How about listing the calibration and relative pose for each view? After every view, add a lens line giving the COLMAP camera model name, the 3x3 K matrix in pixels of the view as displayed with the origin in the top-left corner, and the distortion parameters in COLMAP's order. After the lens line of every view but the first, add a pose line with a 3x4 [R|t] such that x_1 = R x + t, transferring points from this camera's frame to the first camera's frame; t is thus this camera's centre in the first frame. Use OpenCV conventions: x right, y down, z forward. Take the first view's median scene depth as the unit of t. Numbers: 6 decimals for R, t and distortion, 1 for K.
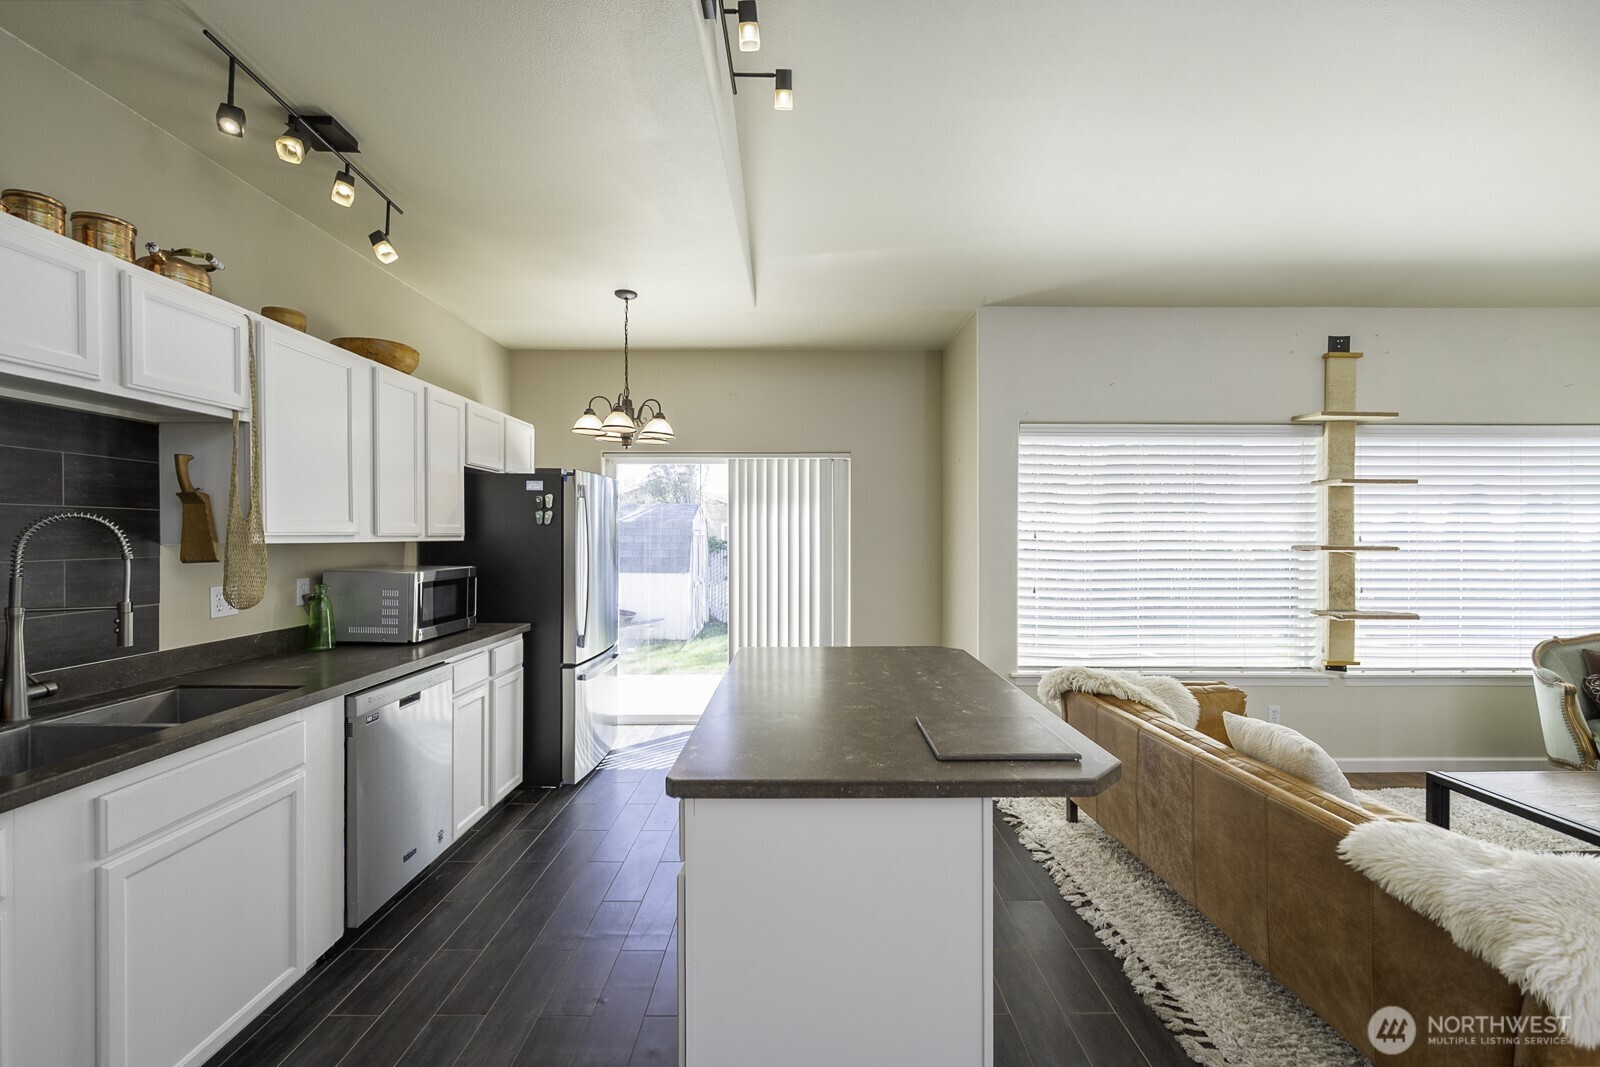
lens RADIAL K [[665.2, 0, 800.1], [0, 665.2, 540.4], [0, 0, 1]] dist [-0.003949, 0.000042]
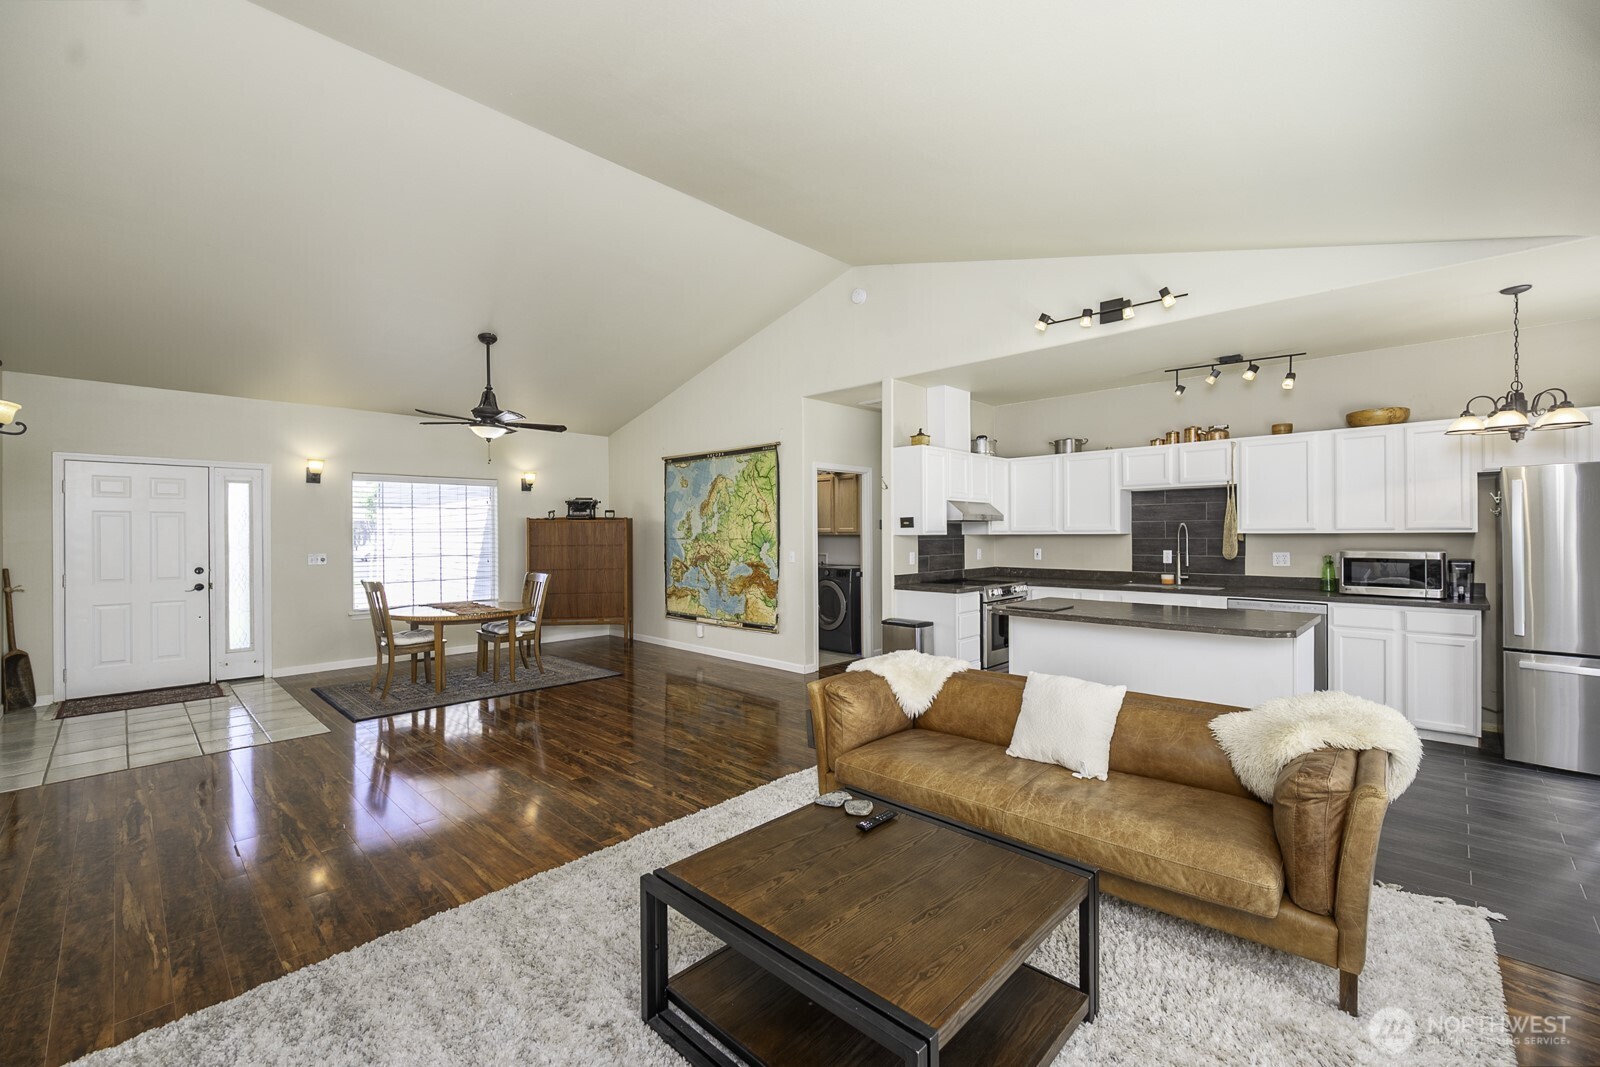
lens RADIAL K [[665.2, 0, 800.4], [0, 665.2, 532.2], [0, 0, 1]] dist [-0.003949, 0.000042]
pose [[-0.697108, 0.004191, -0.716954, 1.225303], [0.001735, 0.999990, 0.004158, -0.007317], [0.716964, 0.001654, -0.697108, 0.928320]]
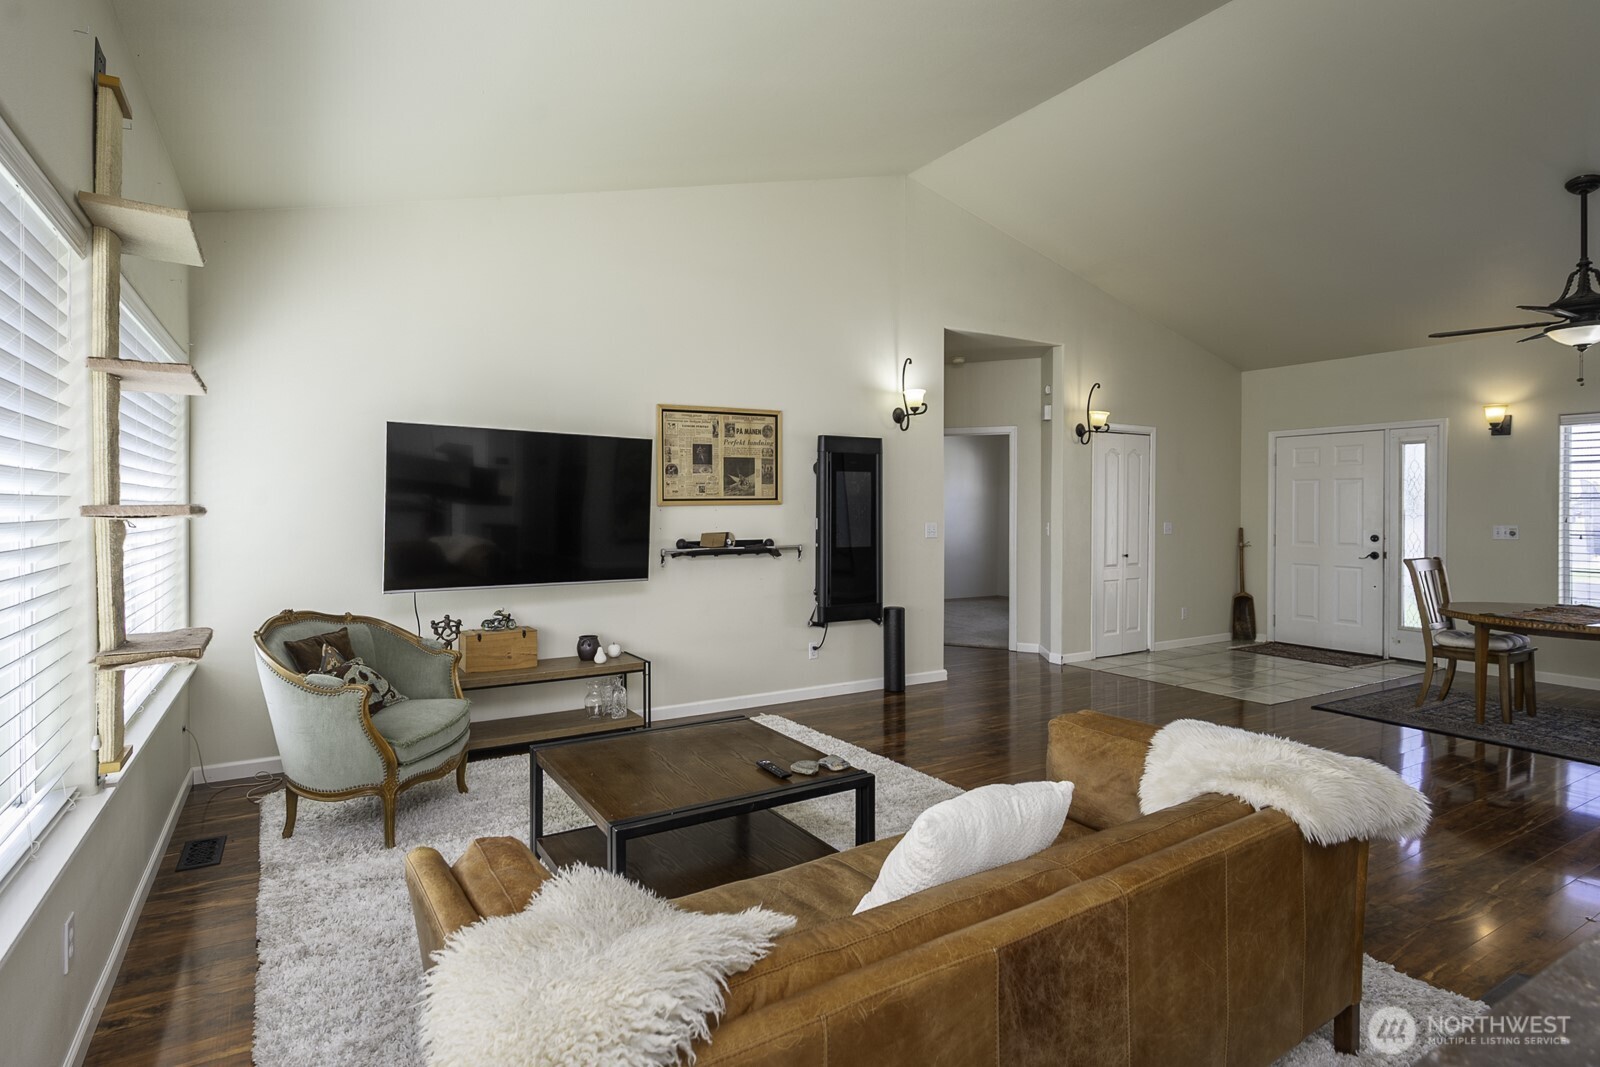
lens RADIAL K [[801.9, 0, 756.6], [0, 801.9, 511.0], [0, 0, 1]] dist [-0.002635, -0.003215]
pose [[-0.493099, -0.005845, 0.869954, 0.119494], [0.002164, 0.999966, 0.007945, 0.009126], [-0.869971, 0.005800, -0.493069, 0.936667]]
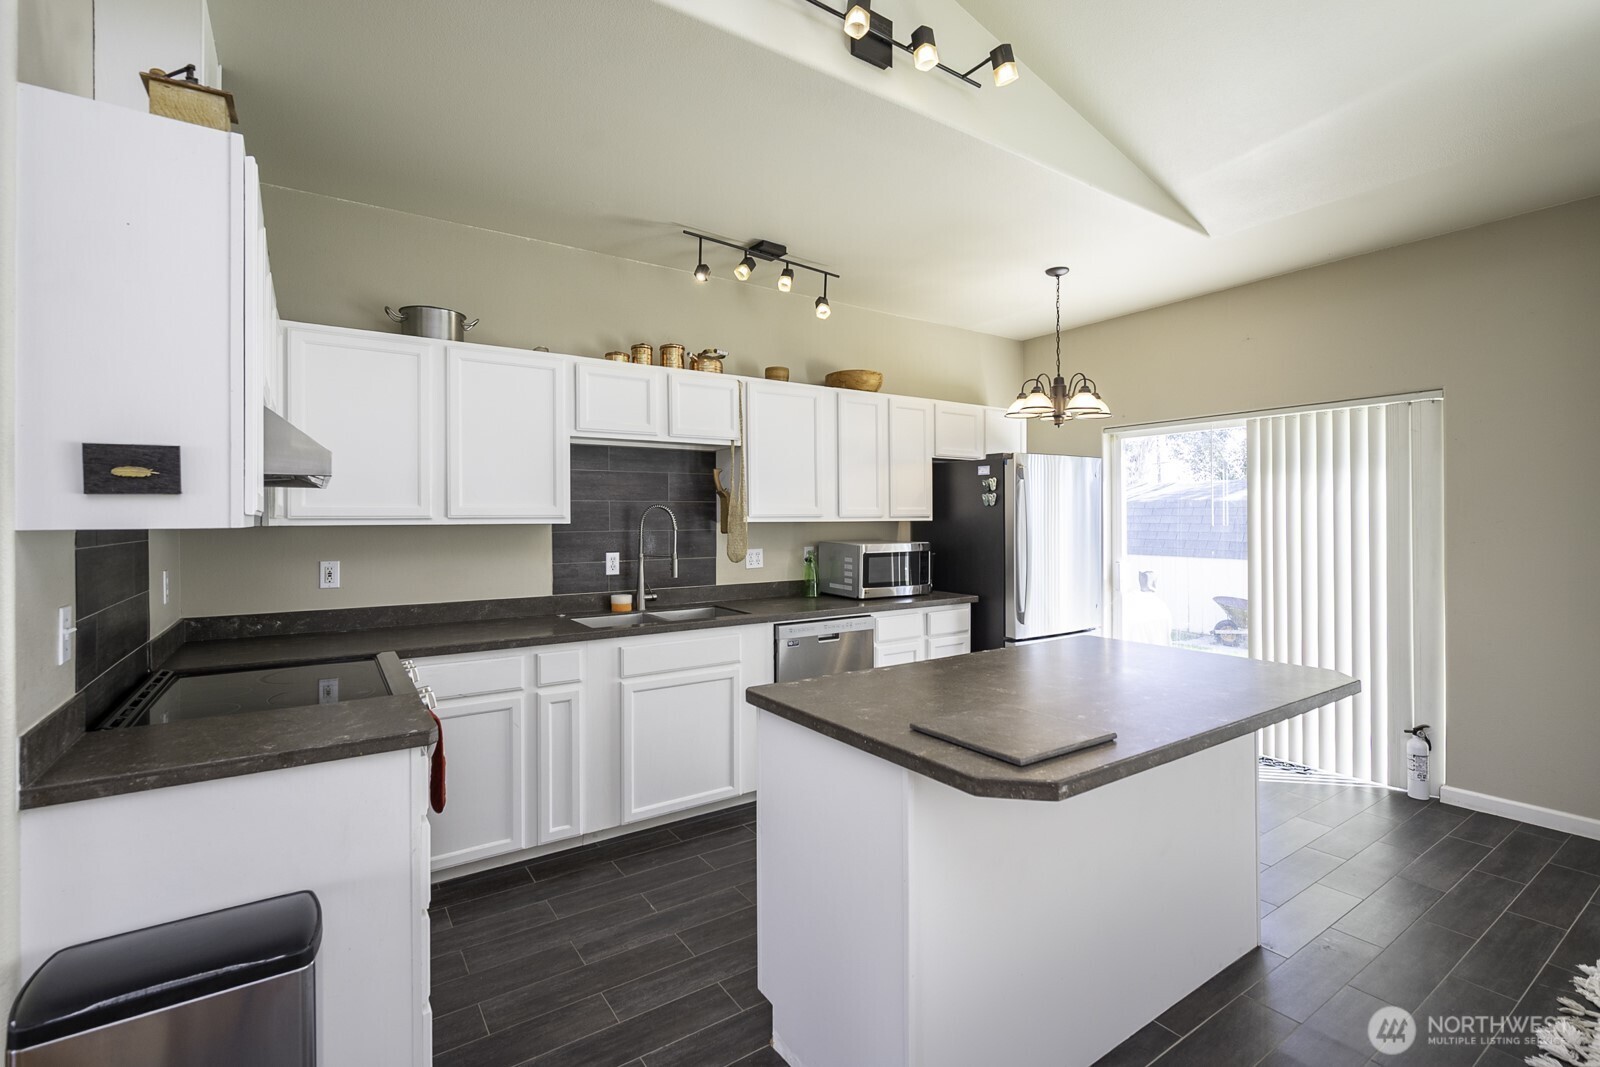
lens RADIAL K [[716.1, 0, 806.3], [0, 716.1, 521.8], [0, 0, 1]] dist [0.000743, 0.000016]
pose [[0.566994, 0.000620, -0.823722, 0.406742], [-0.000570, 1.000000, 0.000361, 0.002239], [0.823722, 0.000265, 0.566994, 0.088751]]
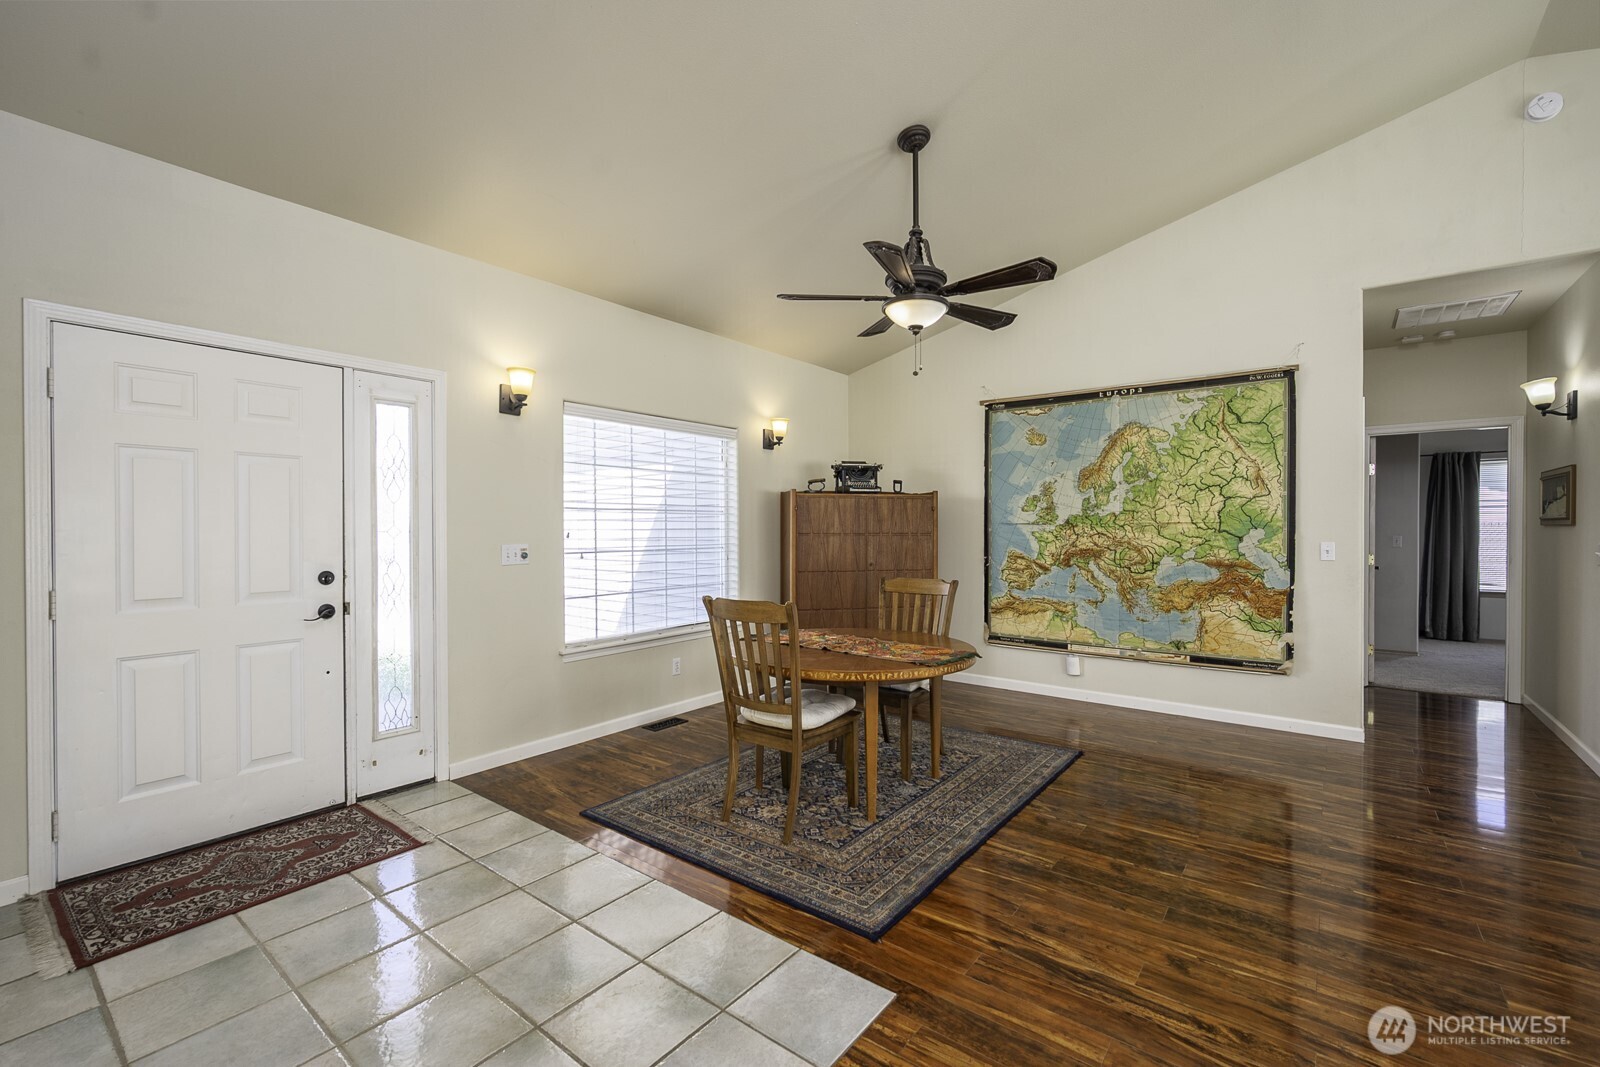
lens RADIAL K [[665.2, 0, 804.0], [0, 665.2, 536.3], [0, 0, 1]] dist [-0.003949, 0.000042]
pose [[-0.620461, 0.009953, -0.784174, 1.362119], [-0.003173, 0.999879, 0.015202, 0.028851], [0.784231, 0.011921, -0.620354, -0.371124]]
